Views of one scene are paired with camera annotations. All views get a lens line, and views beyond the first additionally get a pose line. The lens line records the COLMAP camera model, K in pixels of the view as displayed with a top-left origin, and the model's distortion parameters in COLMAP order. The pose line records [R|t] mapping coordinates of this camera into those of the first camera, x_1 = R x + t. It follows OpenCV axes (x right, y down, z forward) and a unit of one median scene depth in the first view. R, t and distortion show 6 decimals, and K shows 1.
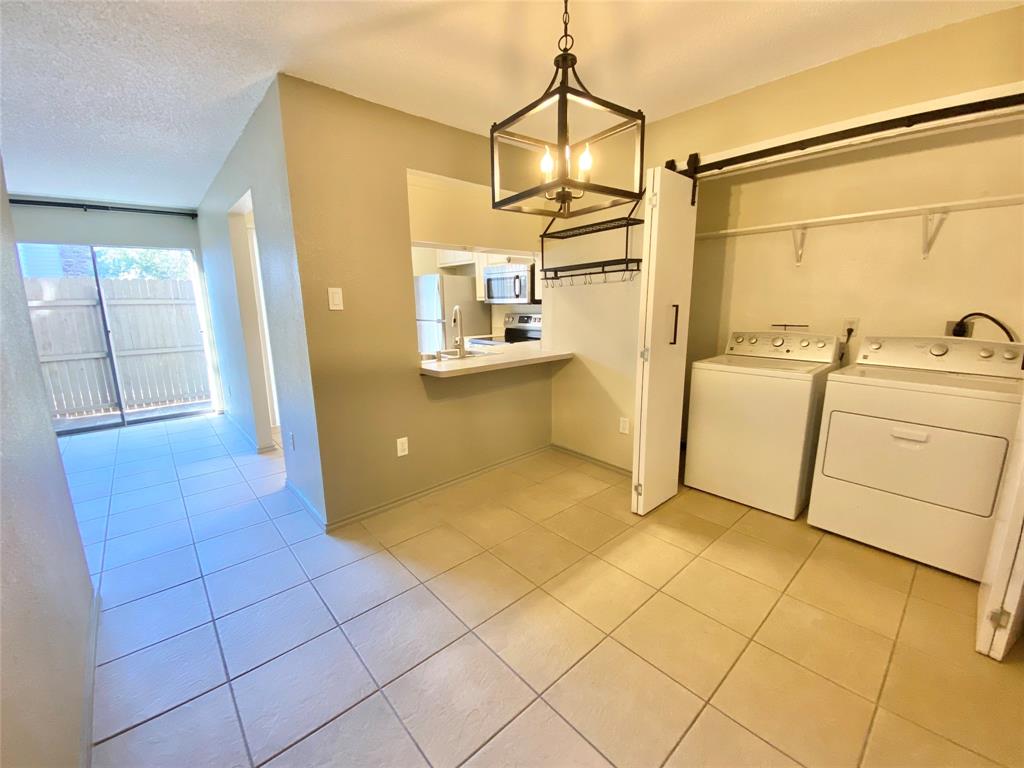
lens RADIAL K [[421.8, 0, 512.0], [0, 421.8, 384.0], [0, 0, 1]] dist [0.001057, -0.000014]
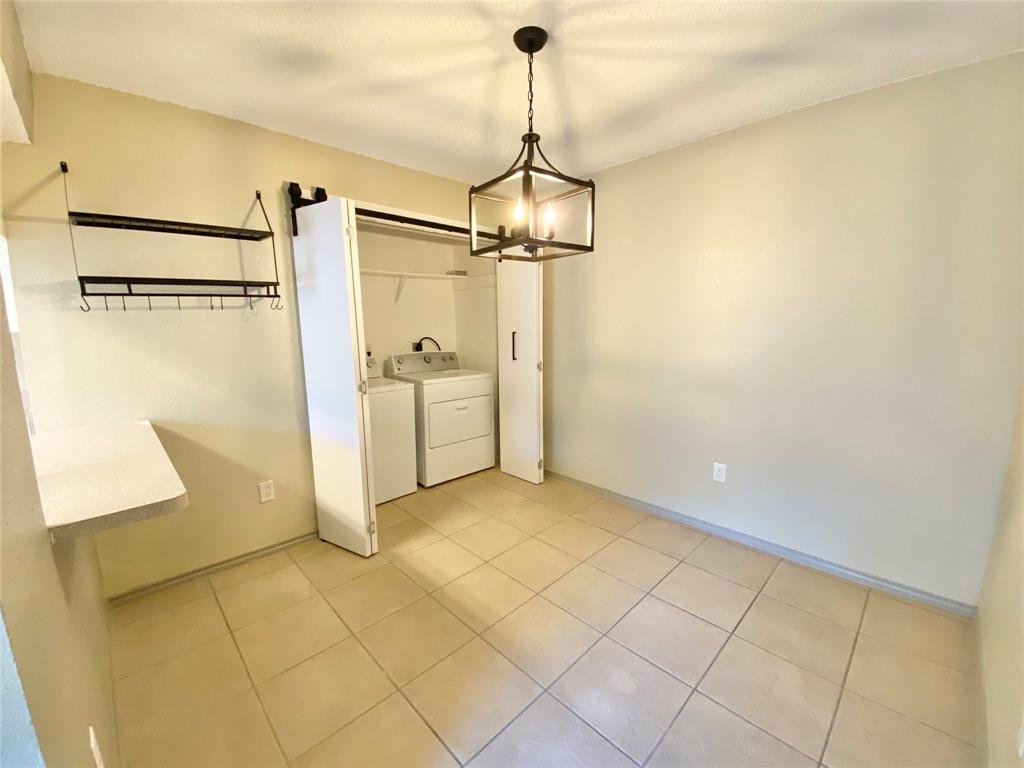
lens RADIAL K [[415.9, 0, 513.8], [0, 415.9, 390.6], [0, 0, 1]] dist [-0.000752, -0.000177]
pose [[-0.055126, -0.153418, 0.986623, -0.694507], [0.205759, 0.965171, 0.161579, -0.158450], [-0.977049, 0.211914, -0.021639, 0.748626]]
